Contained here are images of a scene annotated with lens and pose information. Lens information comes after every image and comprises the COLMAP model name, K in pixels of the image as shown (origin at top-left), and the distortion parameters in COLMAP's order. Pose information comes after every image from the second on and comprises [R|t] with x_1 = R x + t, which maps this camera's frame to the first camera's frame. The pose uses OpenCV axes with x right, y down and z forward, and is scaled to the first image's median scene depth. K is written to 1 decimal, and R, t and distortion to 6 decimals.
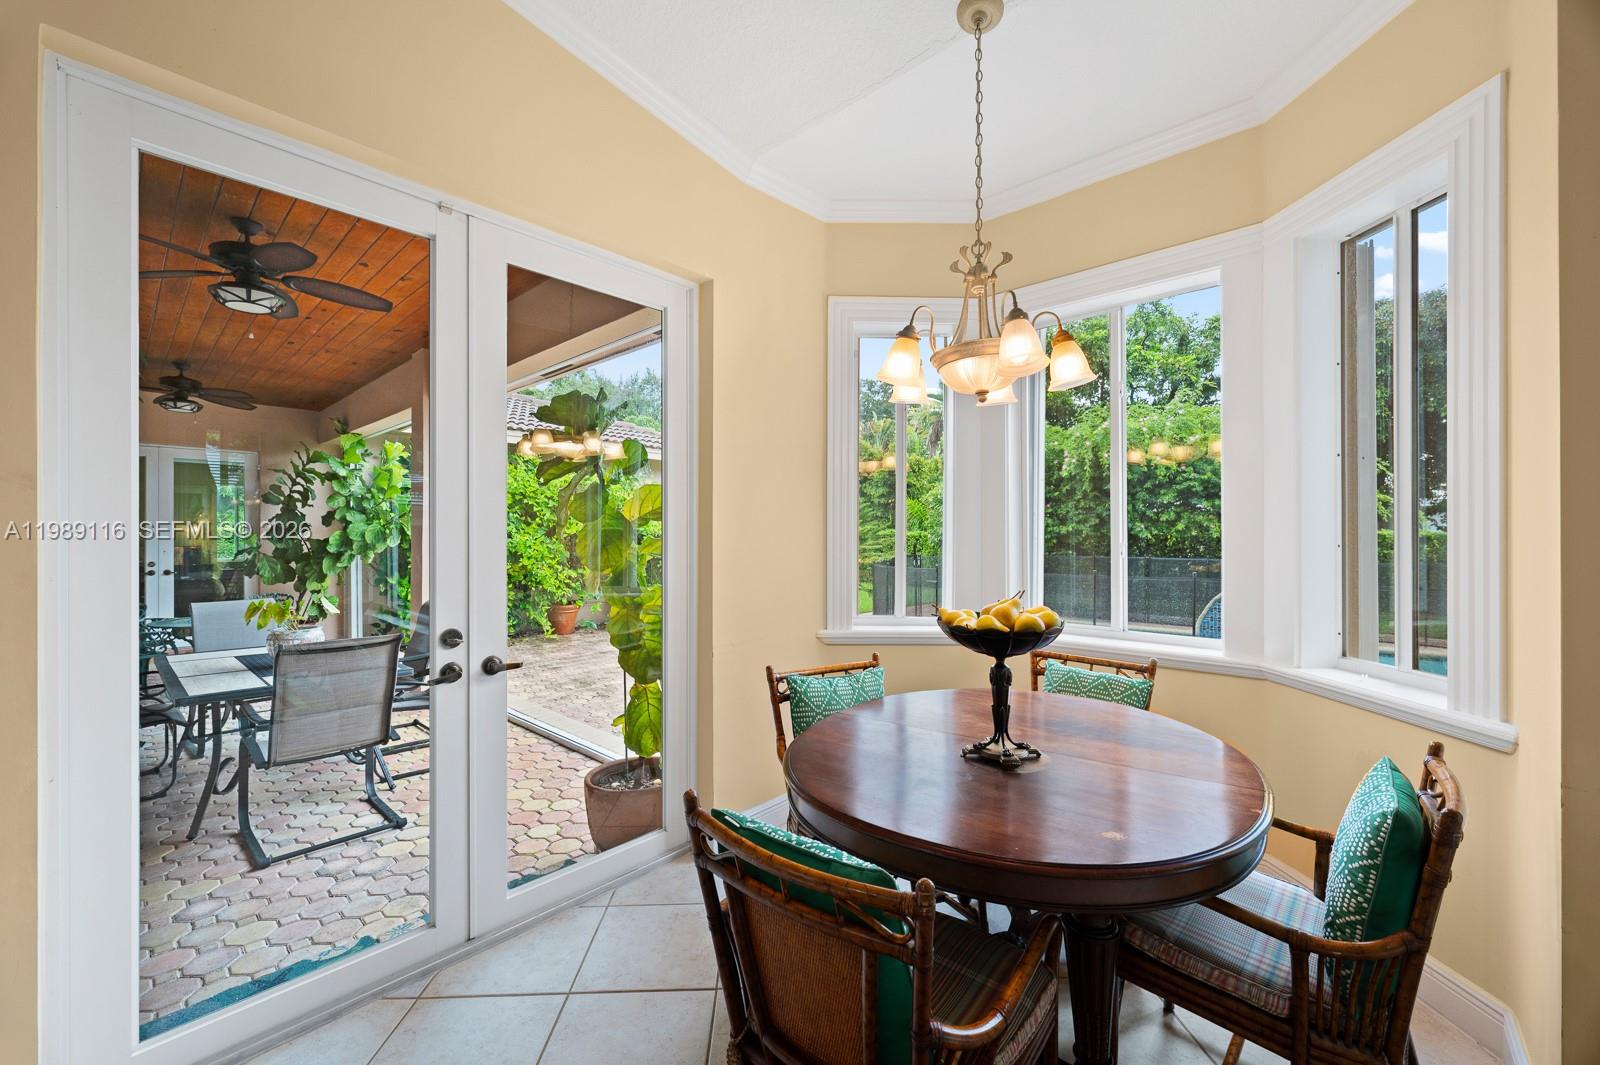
lens RADIAL K [[634.9, 0, 800.0], [0, 634.9, 532.5], [0, 0, 1]] dist [-0.002254, -0.000208]
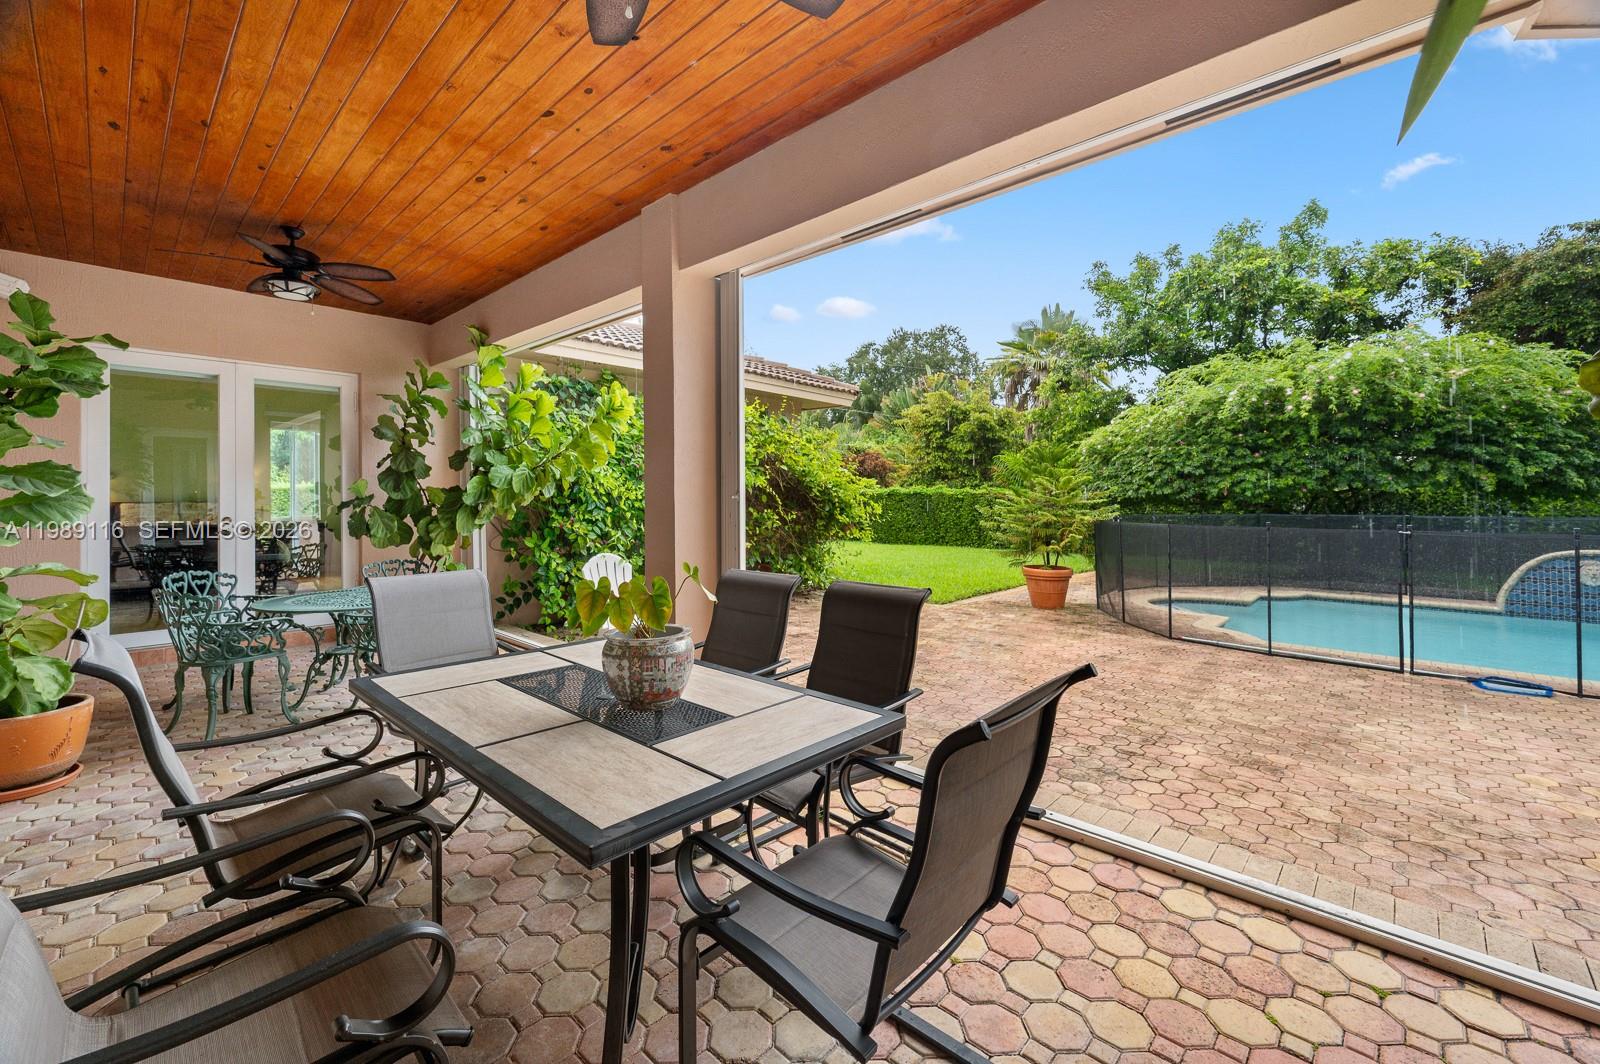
lens RADIAL K [[646.1, 0, 807.4], [0, 646.1, 490.6], [0, 0, 1]] dist [0.001084, 0.000055]
pose [[1.000000, -0.000336, -0.000675, -0.328633], [0.000329, 0.999955, -0.009454, 0.021325], [0.000678, 0.009454, 0.999955, 0.235792]]
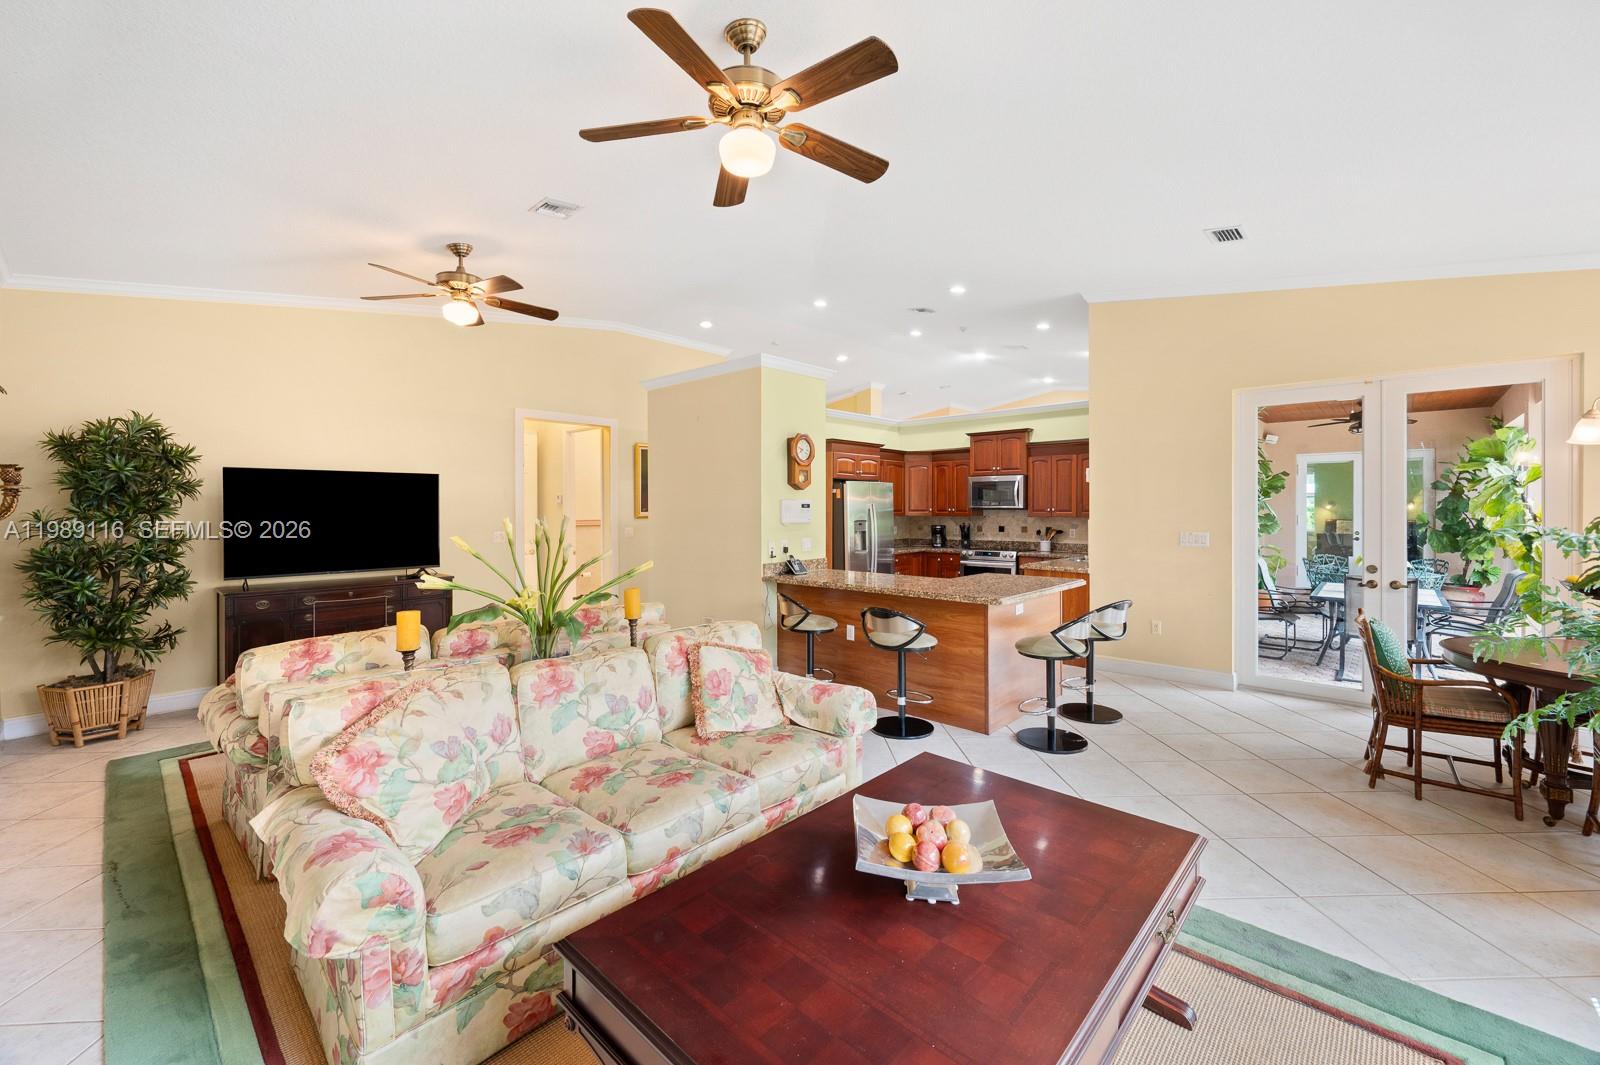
lens RADIAL K [[644.6, 0, 799.3], [0, 644.6, 512.6], [0, 0, 1]] dist [-0.001019, -0.000209]
pose [[-0.008578, 0.011712, -0.999895, 0.453375], [0.000818, 0.999931, 0.011705, -0.015722], [0.999963, -0.000718, -0.008587, -0.262884]]
